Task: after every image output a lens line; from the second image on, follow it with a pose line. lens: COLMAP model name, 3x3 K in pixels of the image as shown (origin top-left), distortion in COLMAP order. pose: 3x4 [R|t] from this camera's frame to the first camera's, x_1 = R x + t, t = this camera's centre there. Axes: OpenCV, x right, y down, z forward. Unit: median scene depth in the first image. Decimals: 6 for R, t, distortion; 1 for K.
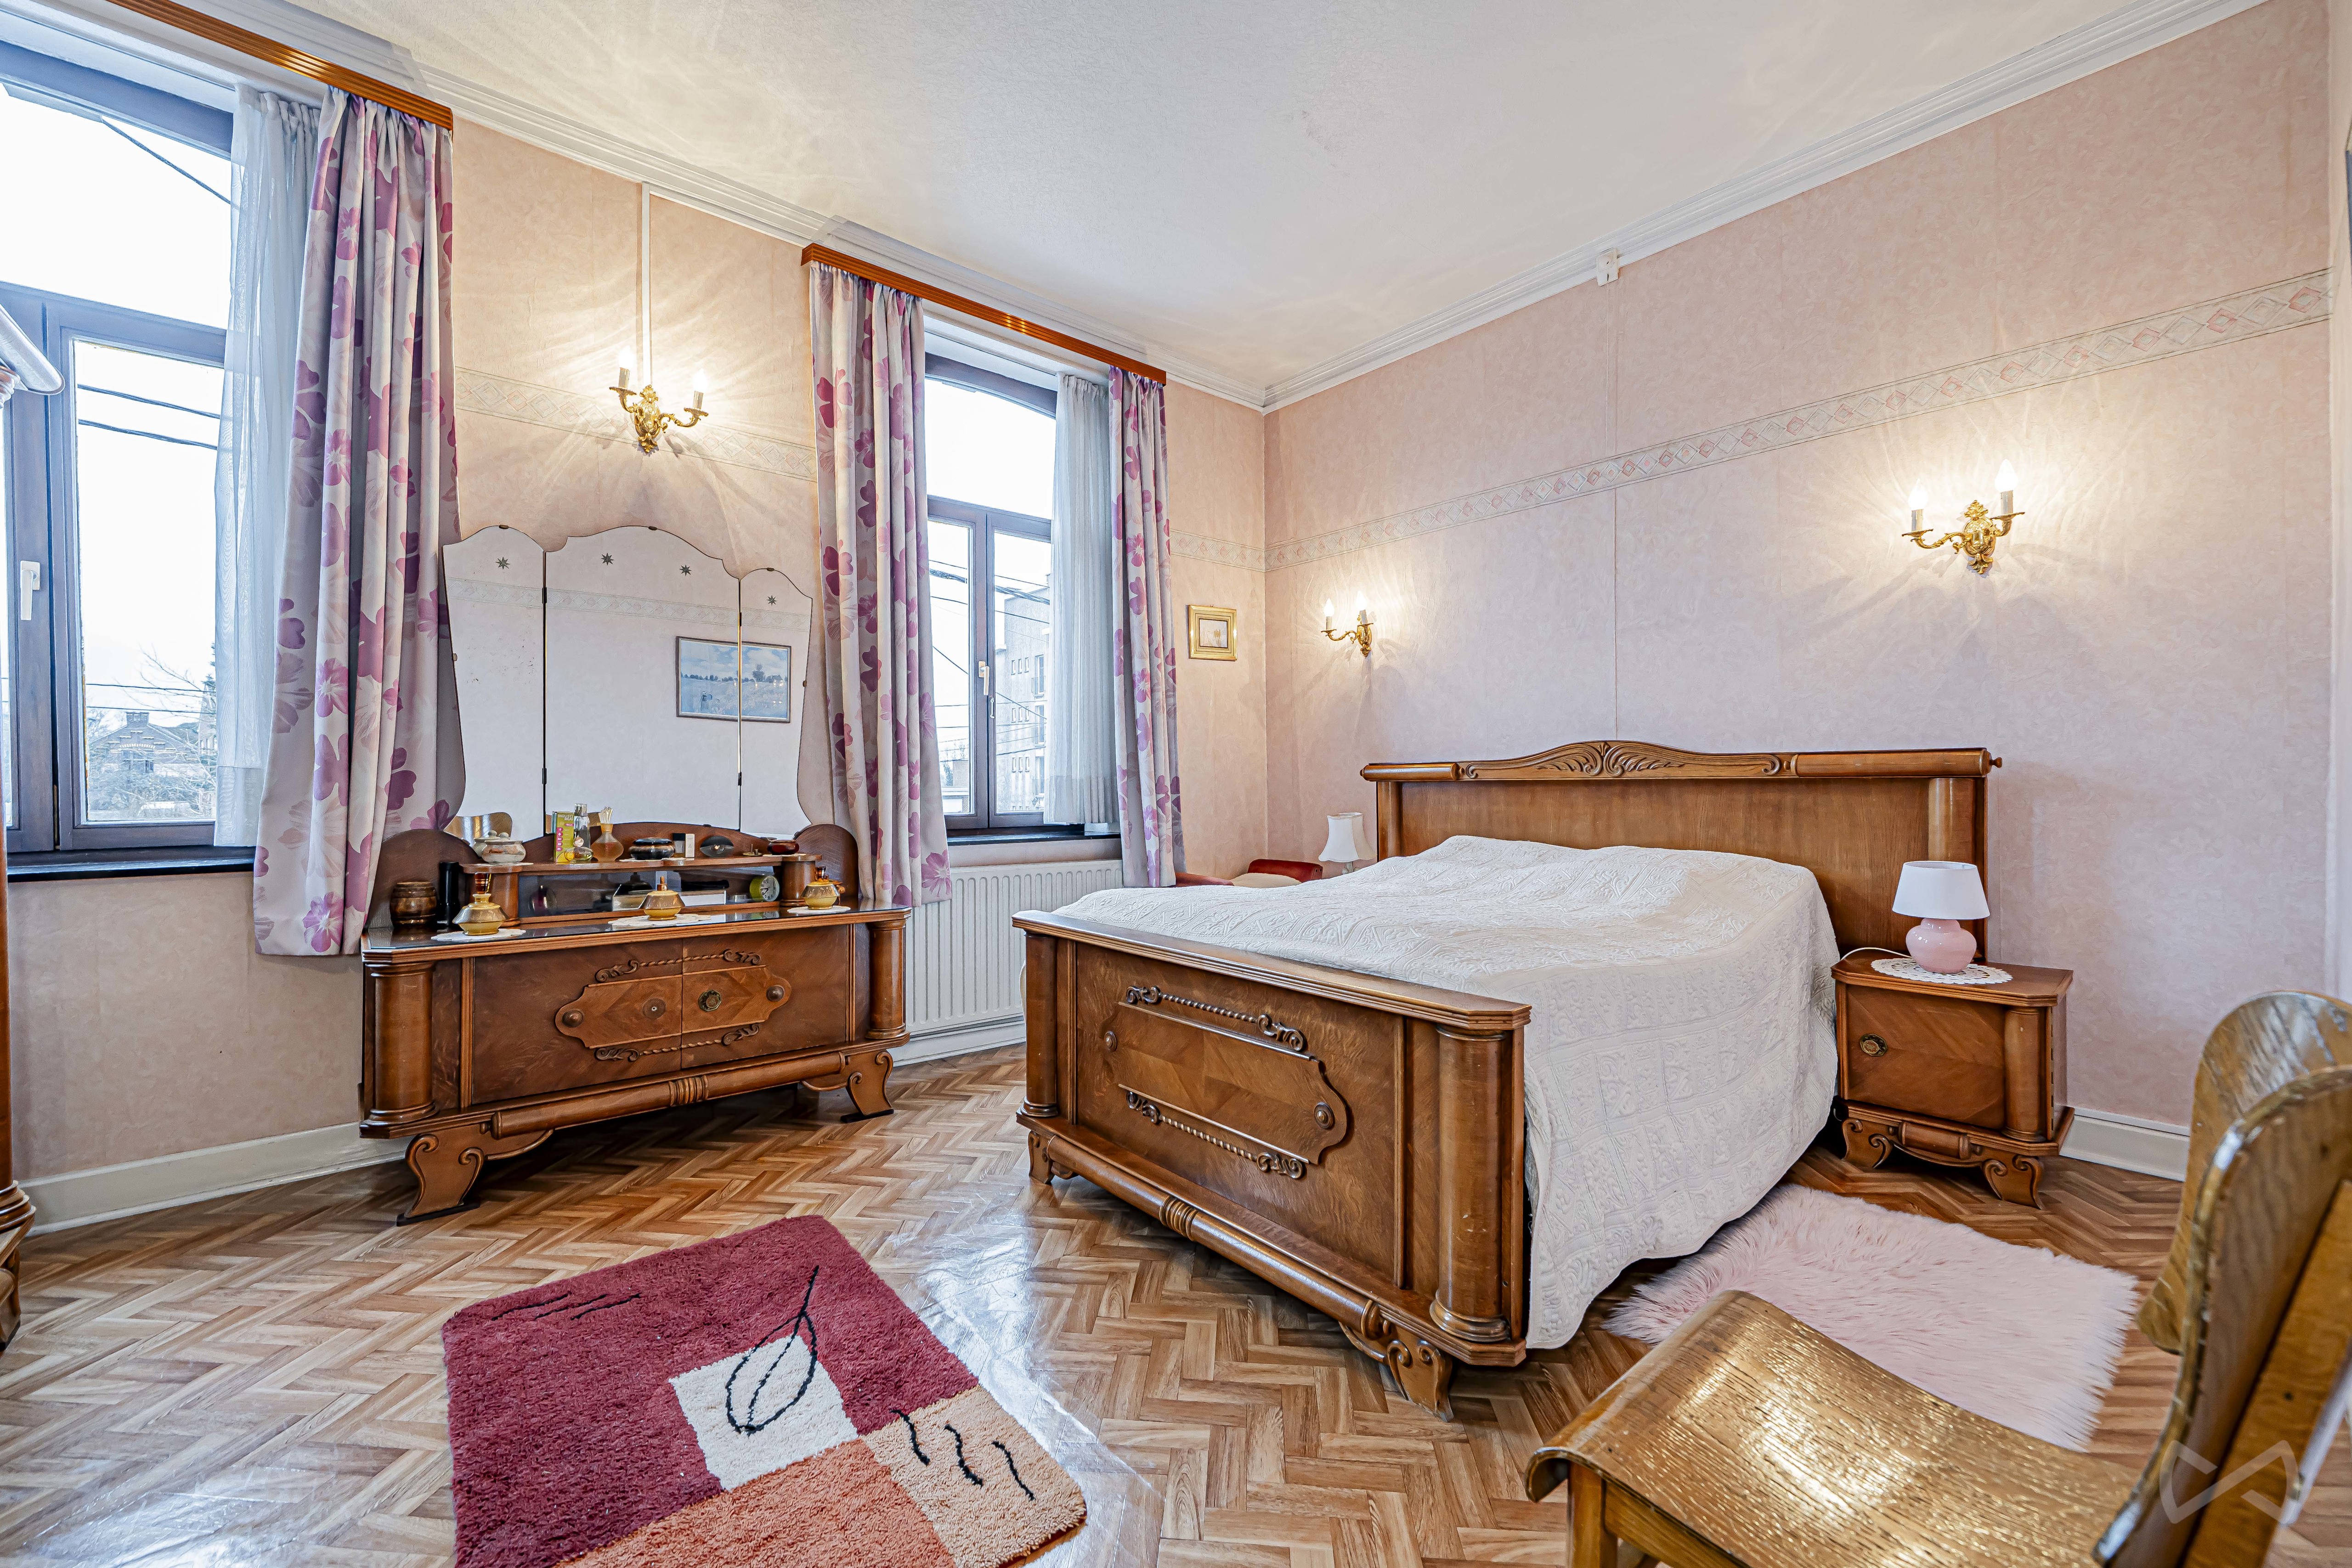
lens RADIAL K [[928.1, 0, 1176.0], [0, 928.1, 784.0], [0, 0, 1]] dist [-0.002009, -0.000118]
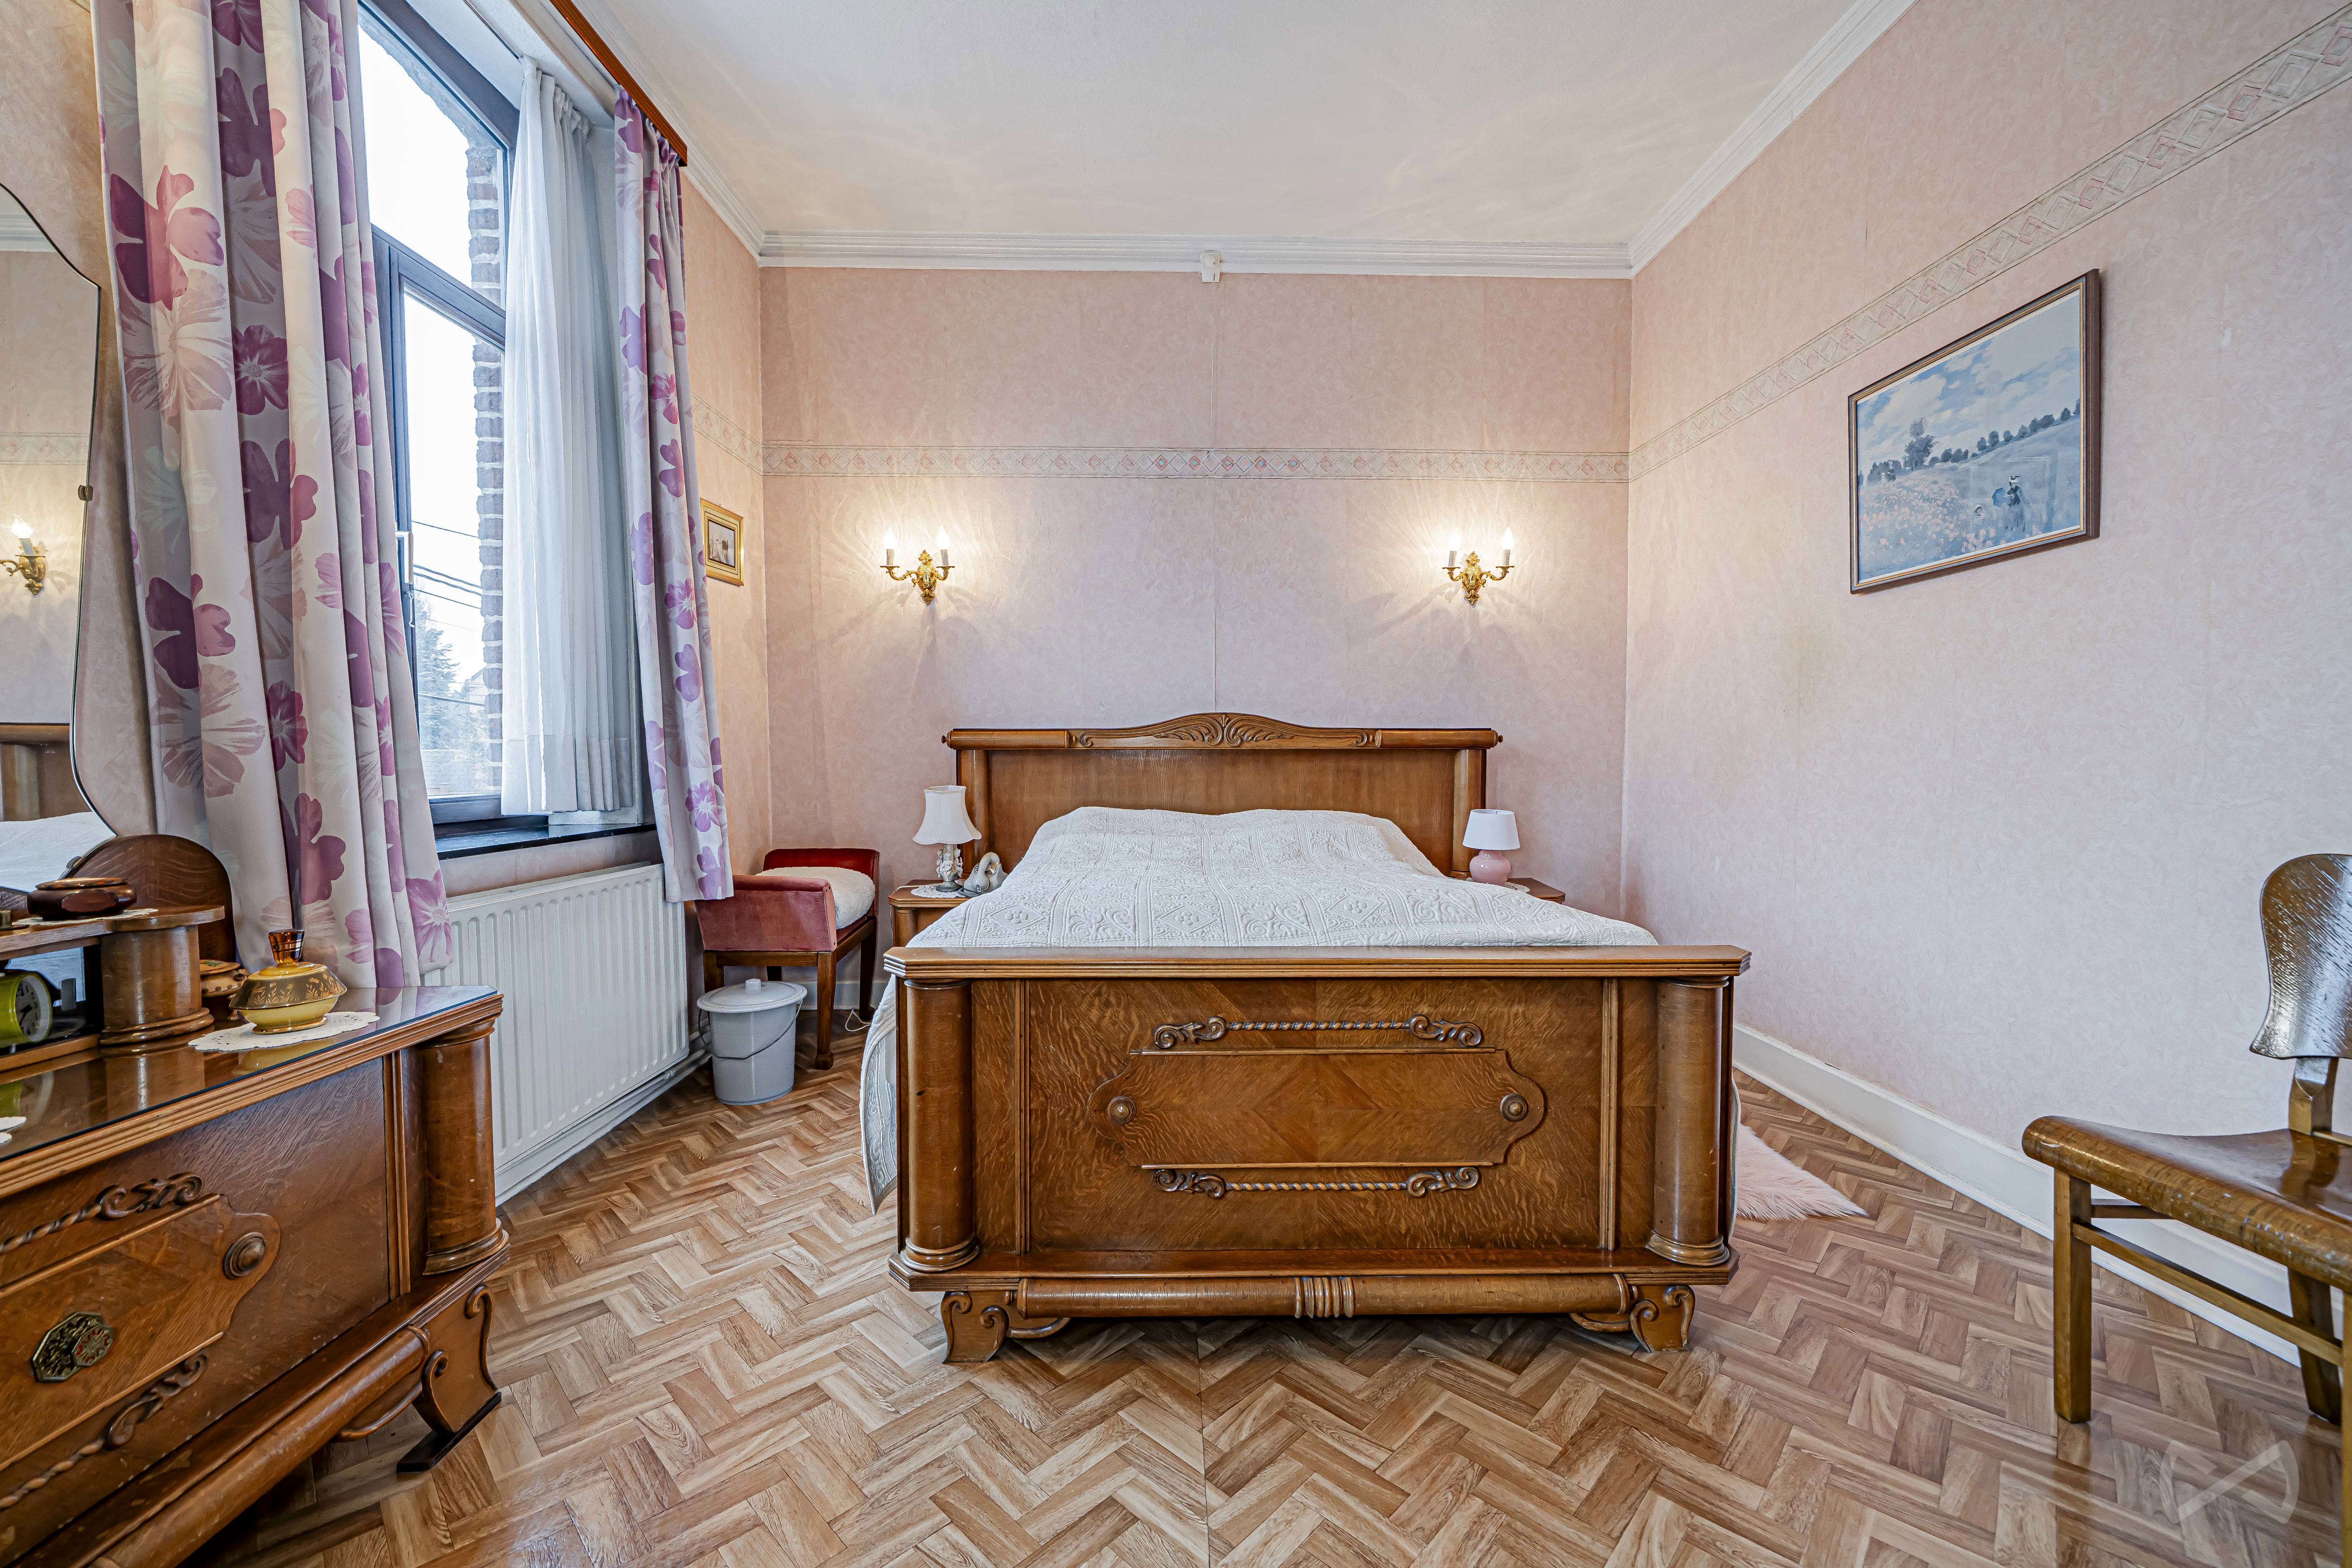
lens RADIAL K [[914.6, 0, 1176.0], [0, 914.6, 784.0], [0, 0, 1]] dist [-0.000165, 0.000072]
pose [[0.637758, -0.019588, 0.769988, -0.395609], [-0.002764, 0.999612, 0.027719, 0.006952], [-0.770232, -0.019807, 0.637457, 0.364084]]
